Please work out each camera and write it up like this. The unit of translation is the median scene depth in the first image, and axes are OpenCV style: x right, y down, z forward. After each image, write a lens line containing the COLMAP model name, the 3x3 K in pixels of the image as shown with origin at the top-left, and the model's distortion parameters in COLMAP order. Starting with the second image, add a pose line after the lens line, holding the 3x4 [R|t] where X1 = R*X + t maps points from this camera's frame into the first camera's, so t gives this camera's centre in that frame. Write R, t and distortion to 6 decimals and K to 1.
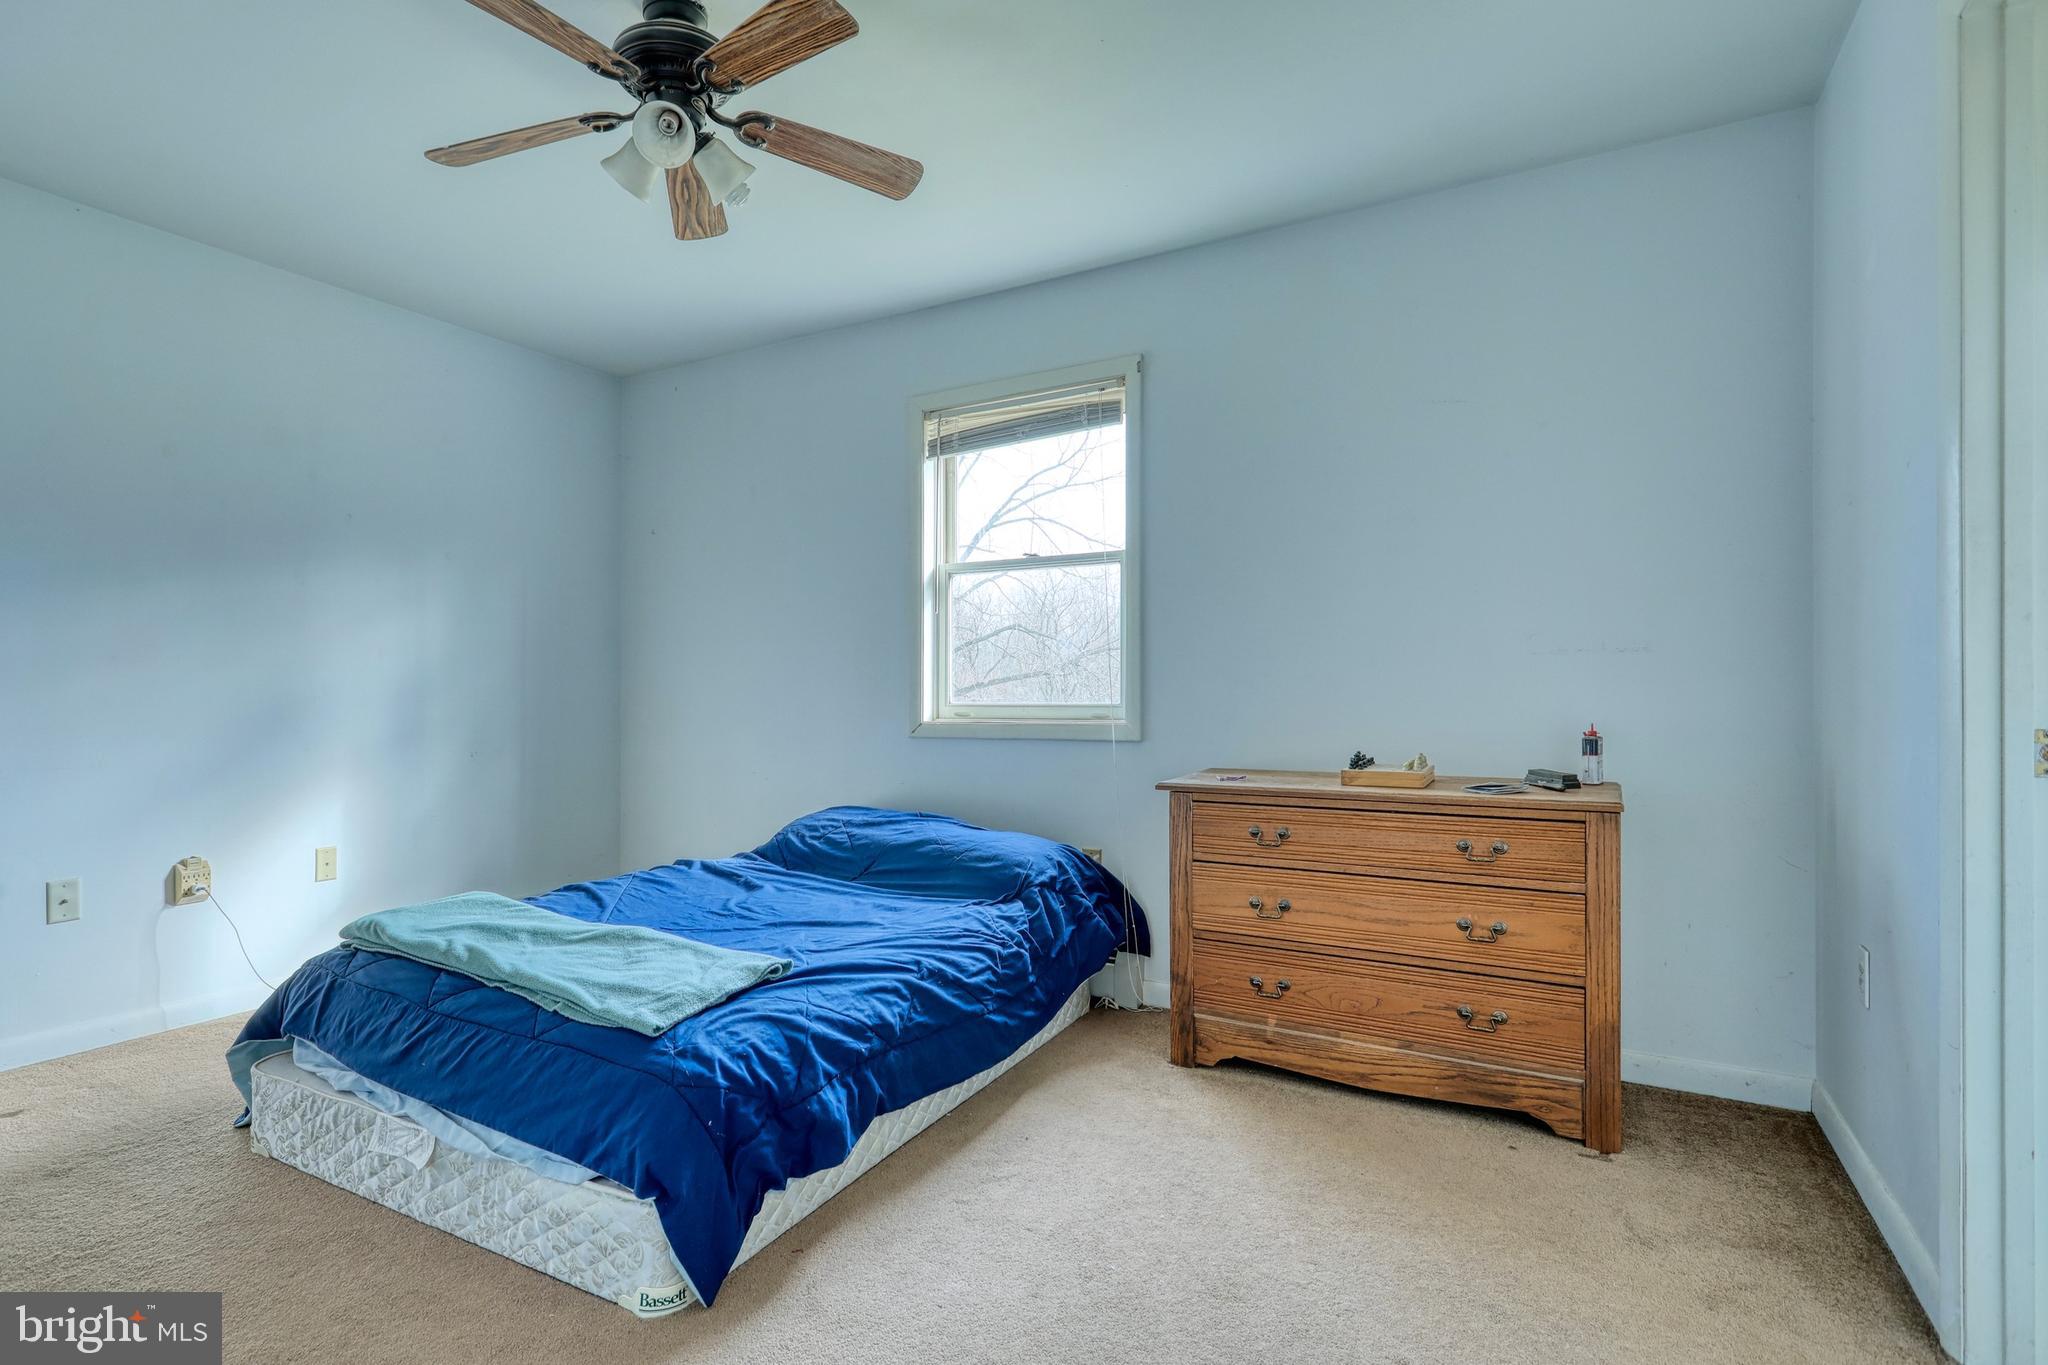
lens RADIAL K [[985.1, 0, 1022.9], [0, 985.1, 682.3], [0, 0, 1]] dist [0.001940, 0.000537]
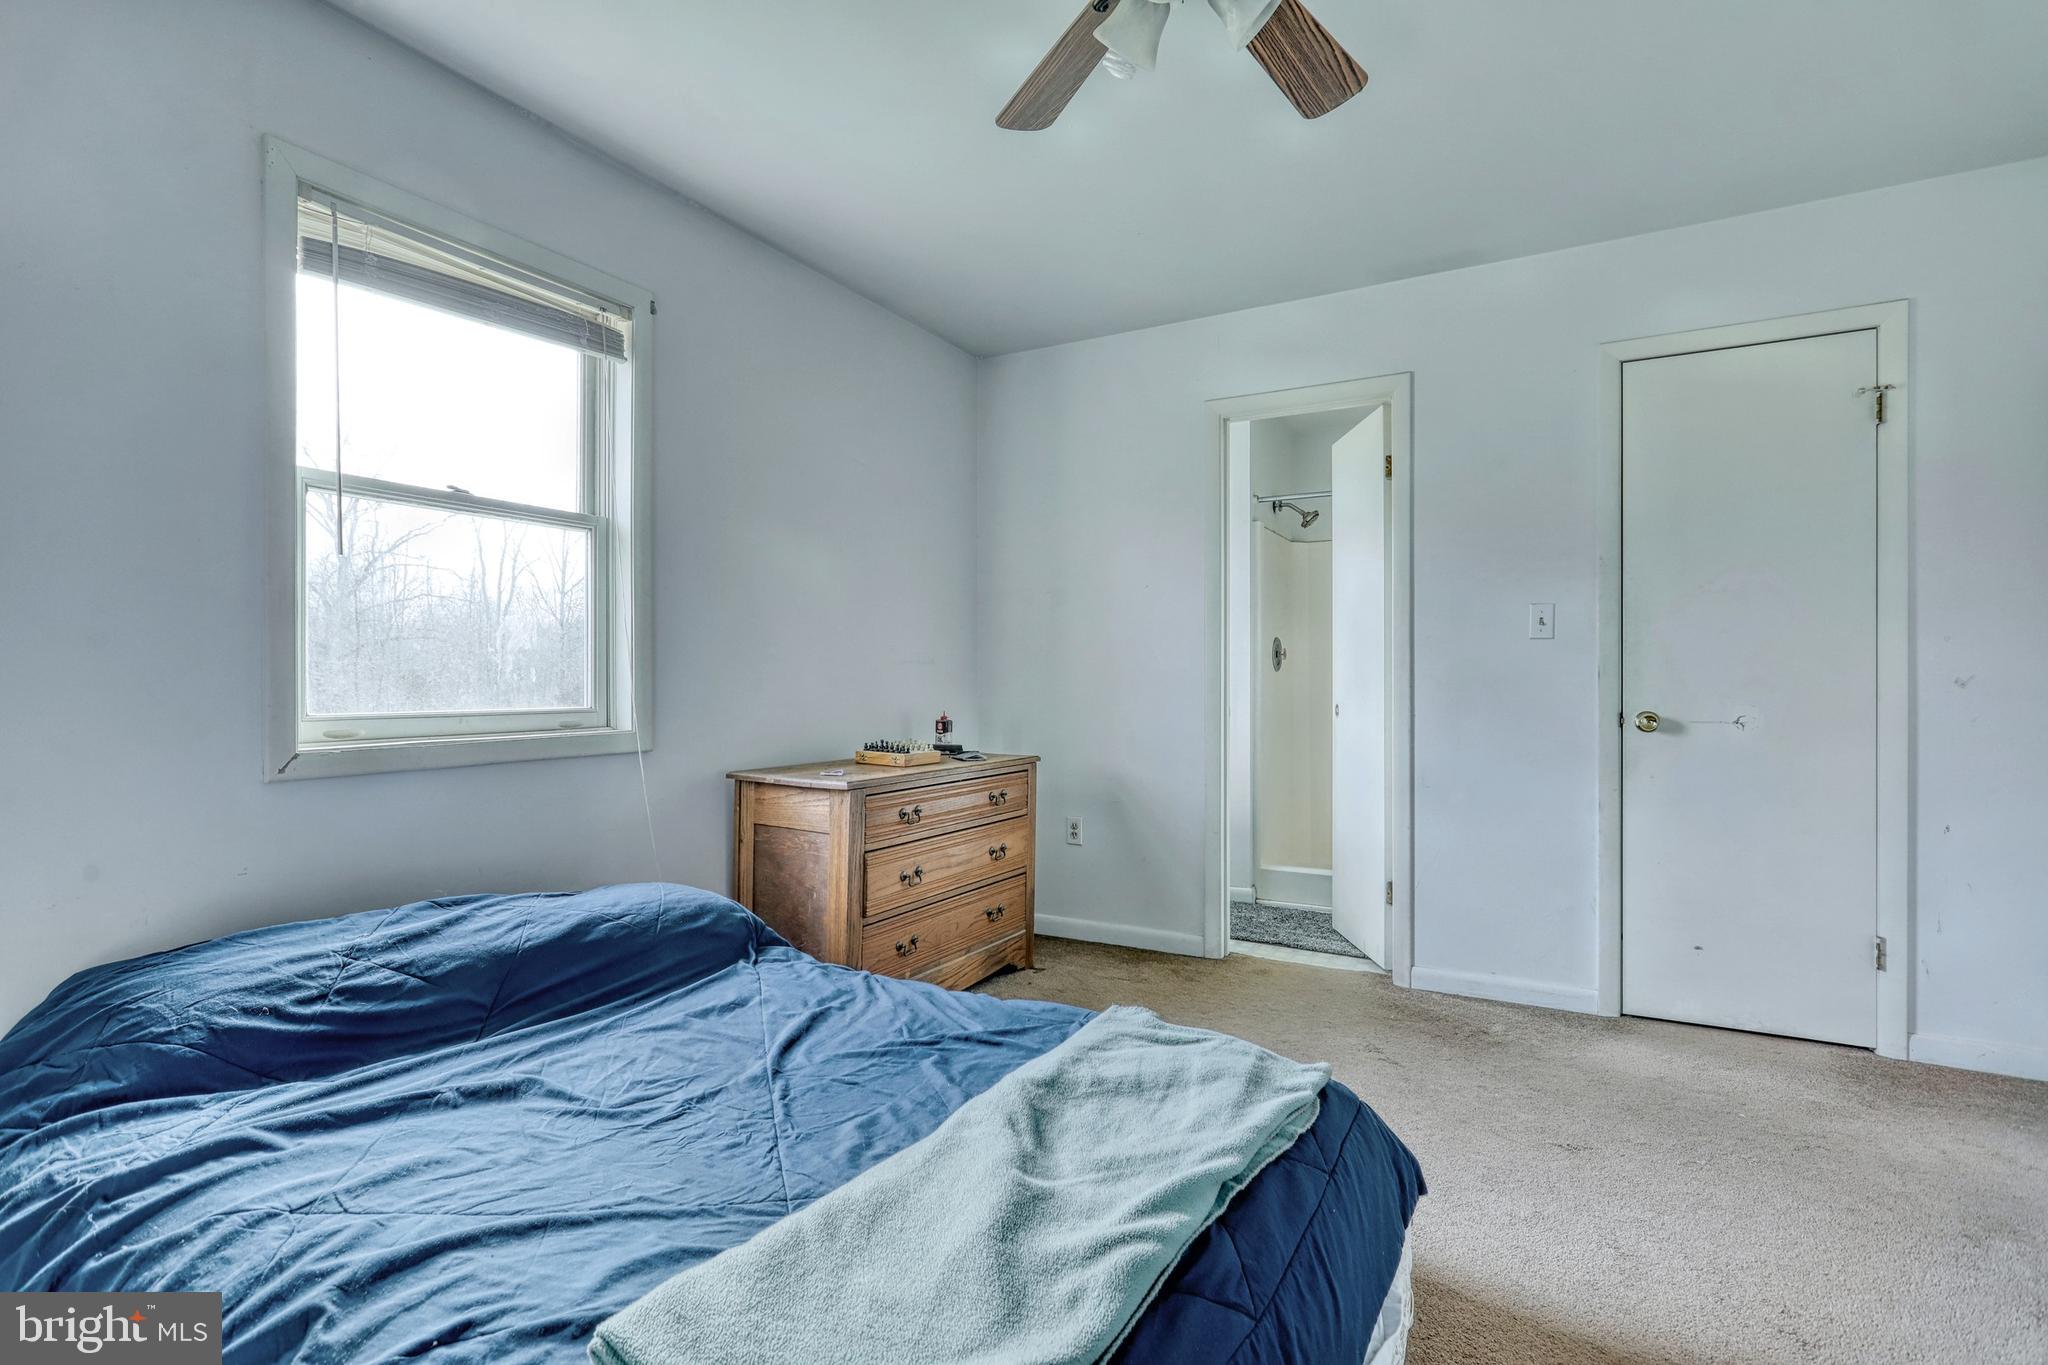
lens RADIAL K [[985.1, 0, 1015.5], [0, 985.1, 680.0], [0, 0, 1]] dist [0.001940, 0.000537]
pose [[0.015313, 0.008334, 0.999848, -0.754183], [-0.001862, 0.999964, -0.008307, 0.005134], [-0.999881, -0.001734, 0.015328, 0.710333]]
